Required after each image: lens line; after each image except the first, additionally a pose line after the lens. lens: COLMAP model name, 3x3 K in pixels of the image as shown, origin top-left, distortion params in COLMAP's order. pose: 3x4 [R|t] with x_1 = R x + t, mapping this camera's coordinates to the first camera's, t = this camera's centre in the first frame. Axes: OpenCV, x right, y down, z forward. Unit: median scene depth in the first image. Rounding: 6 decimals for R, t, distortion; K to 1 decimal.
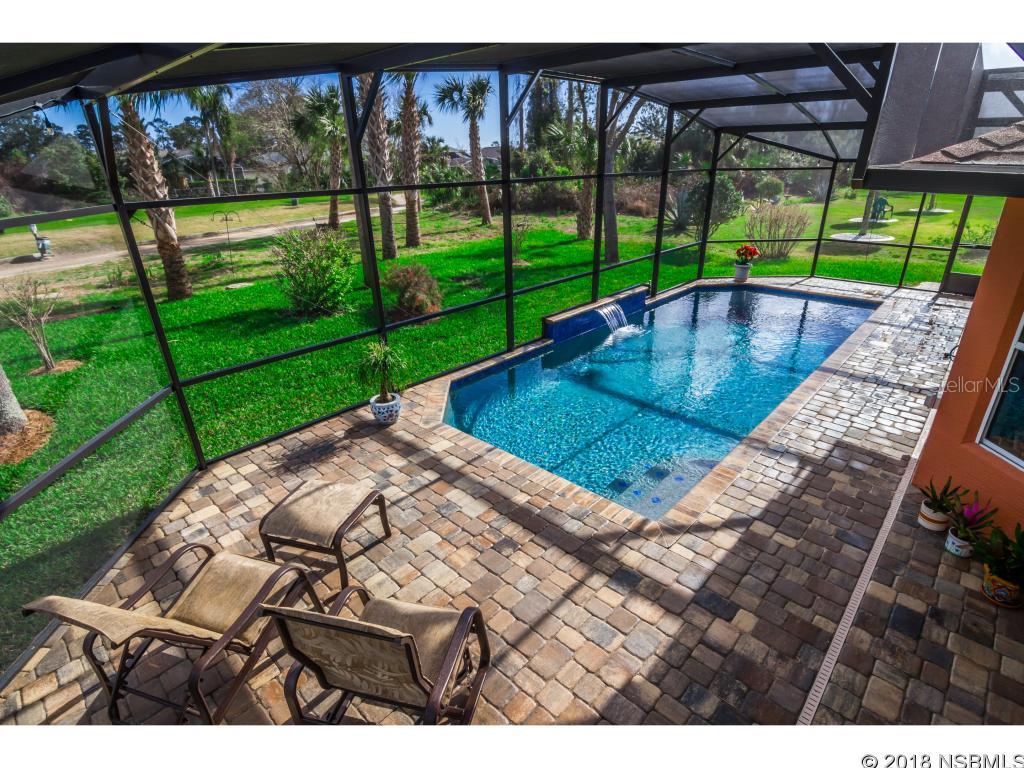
lens RADIAL K [[513.9, 0, 514.2], [0, 513.9, 390.3], [0, 0, 1]] dist [-0.014519, -0.000542]
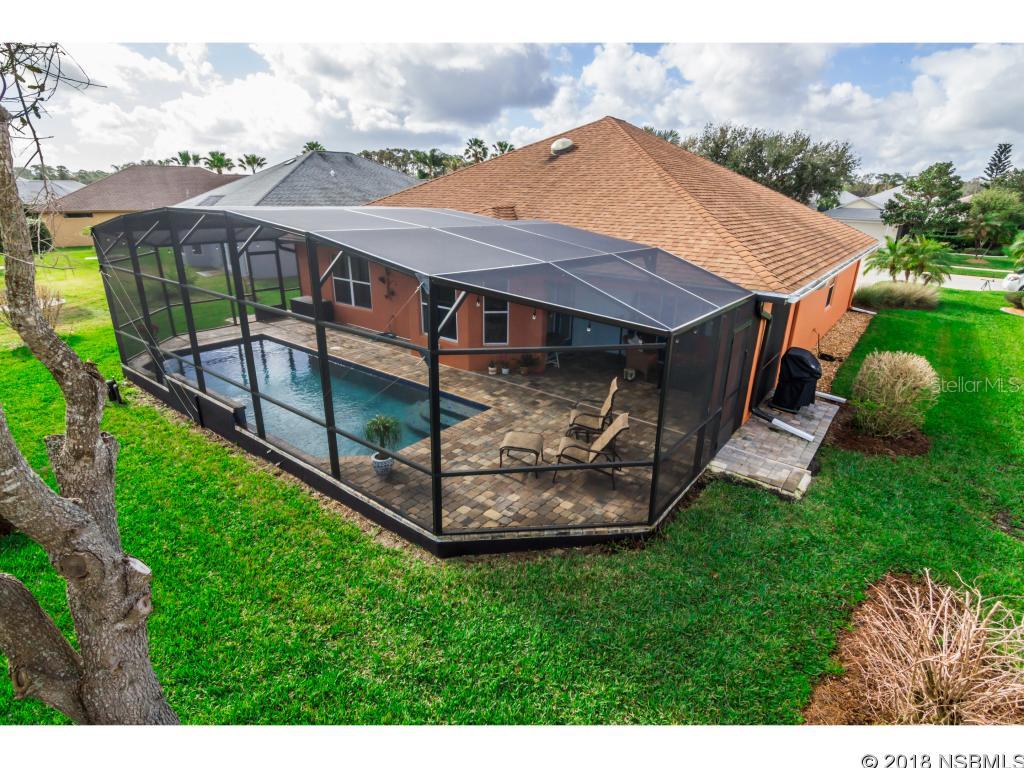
lens RADIAL K [[513.9, 0, 514.2], [0, 513.9, 390.3], [0, 0, 1]] dist [-0.014519, -0.000542]
pose [[-0.083183, -0.338517, 0.937276, -1.998389], [0.391777, 0.853694, 0.343099, -0.621514], [-0.916292, 0.395744, 0.061611, 0.680147]]
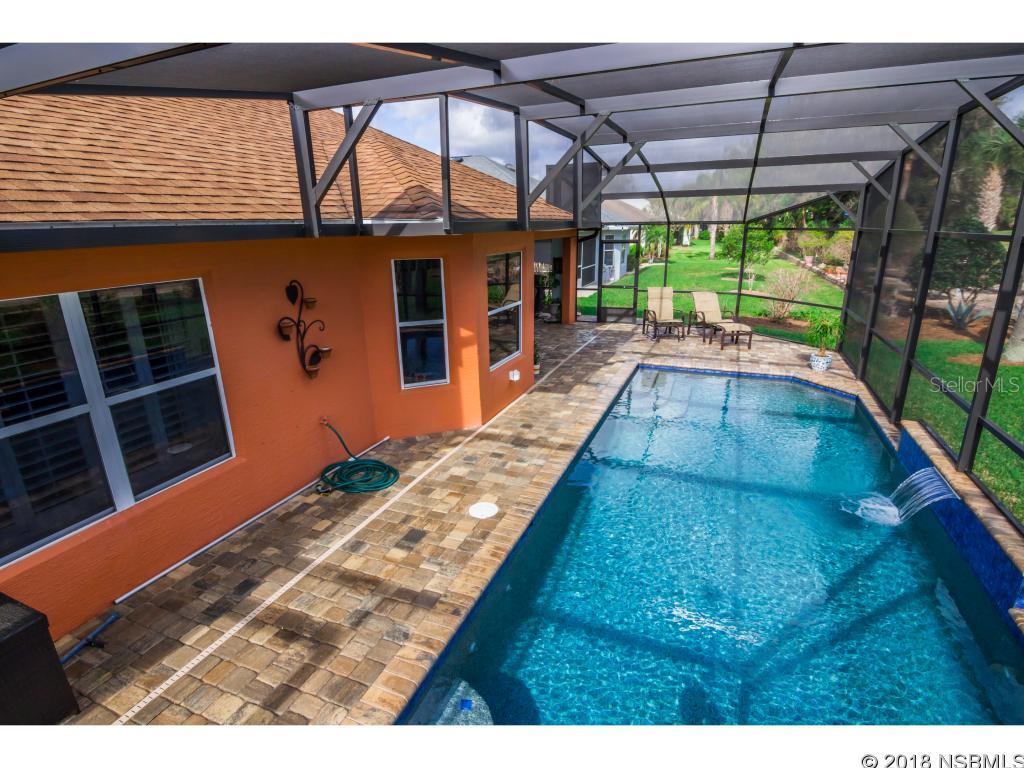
lens RADIAL K [[513.9, 0, 514.2], [0, 513.9, 390.3], [0, 0, 1]] dist [-0.014519, -0.000542]
pose [[-0.936743, 0.140571, -0.320550, 1.566161], [-0.105160, 0.760472, 0.640799, -1.098073], [0.333847, 0.633973, -0.697584, 2.483676]]
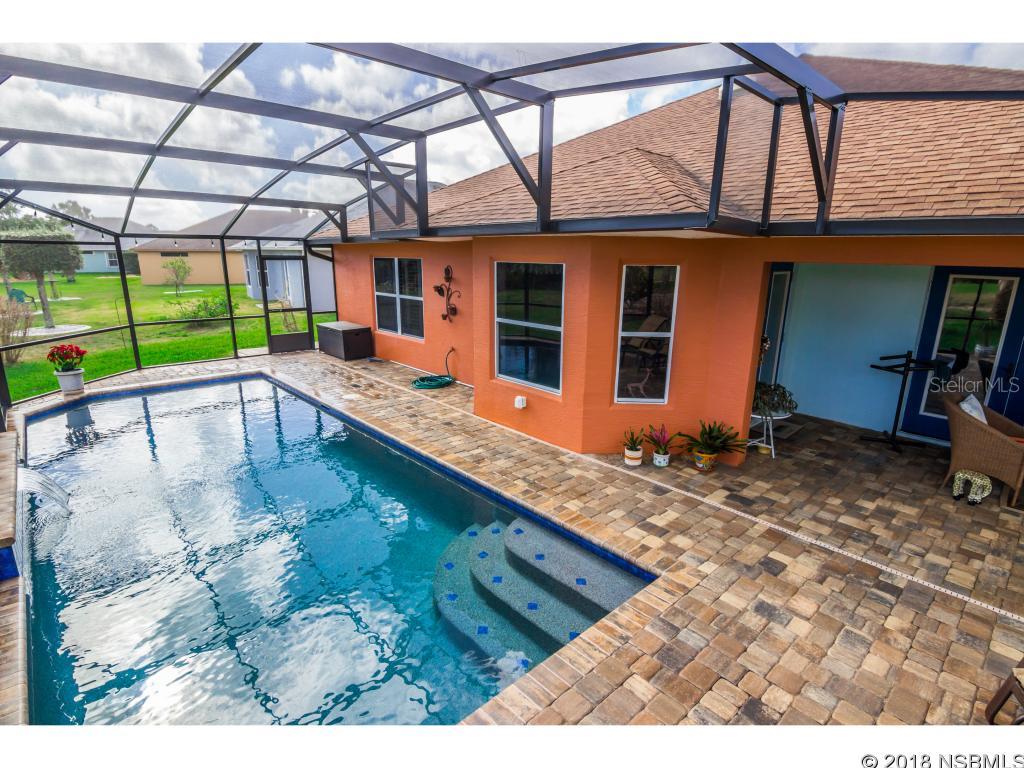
lens RADIAL K [[513.9, 0, 514.2], [0, 513.9, 390.3], [0, 0, 1]] dist [-0.014519, -0.000542]
pose [[0.088977, -0.236981, 0.967431, -0.541737], [0.394886, 0.900082, 0.184165, -0.306086], [-0.914411, 0.365638, 0.173667, 0.914463]]
